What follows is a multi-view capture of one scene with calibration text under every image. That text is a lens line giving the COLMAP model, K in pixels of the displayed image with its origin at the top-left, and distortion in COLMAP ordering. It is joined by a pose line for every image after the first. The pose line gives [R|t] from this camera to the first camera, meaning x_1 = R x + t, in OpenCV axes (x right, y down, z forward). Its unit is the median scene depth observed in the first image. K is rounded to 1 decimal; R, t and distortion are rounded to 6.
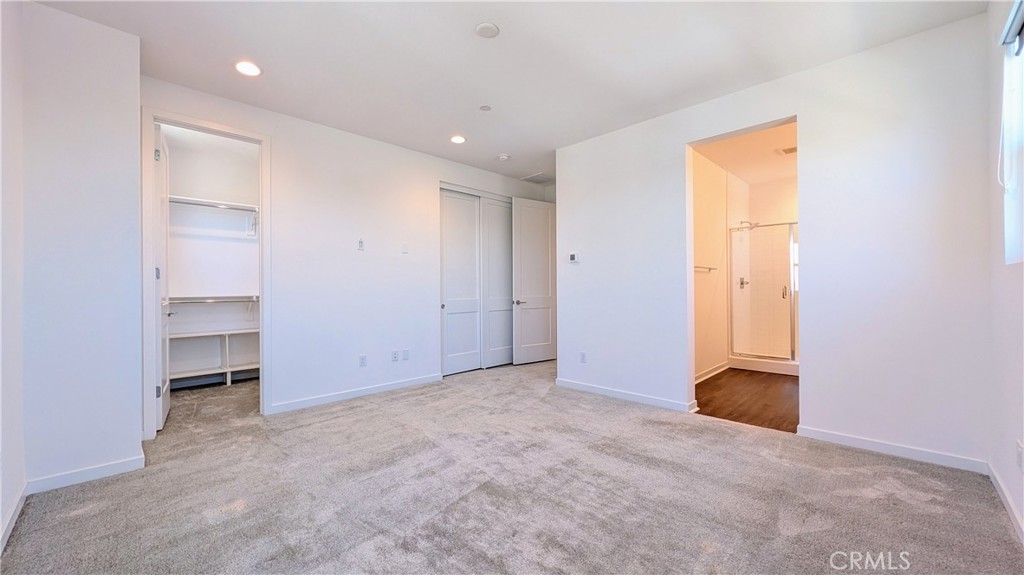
lens RADIAL K [[392.3, 0, 511.1], [0, 392.3, 284.8], [0, 0, 1]] dist [0.001978, 0.000055]
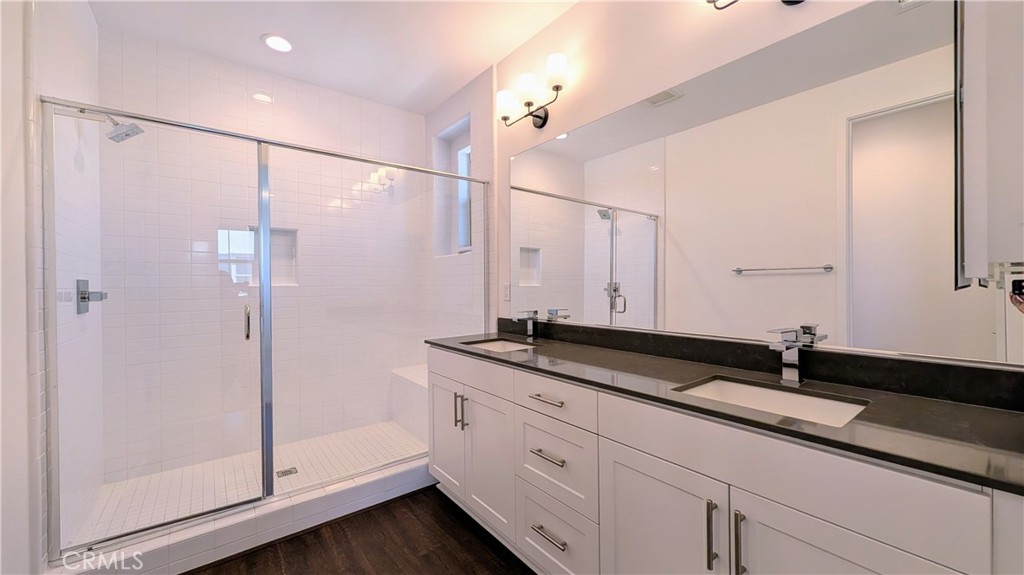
lens RADIAL K [[392.3, 0, 512.9], [0, 392.3, 286.4], [0, 0, 1]] dist [0.001978, 0.000055]
pose [[0.132381, 0.005571, 0.991183, 0.314759], [0.009468, 0.999931, -0.006884, -0.007082], [-0.991154, 0.010296, 0.132319, 0.608087]]
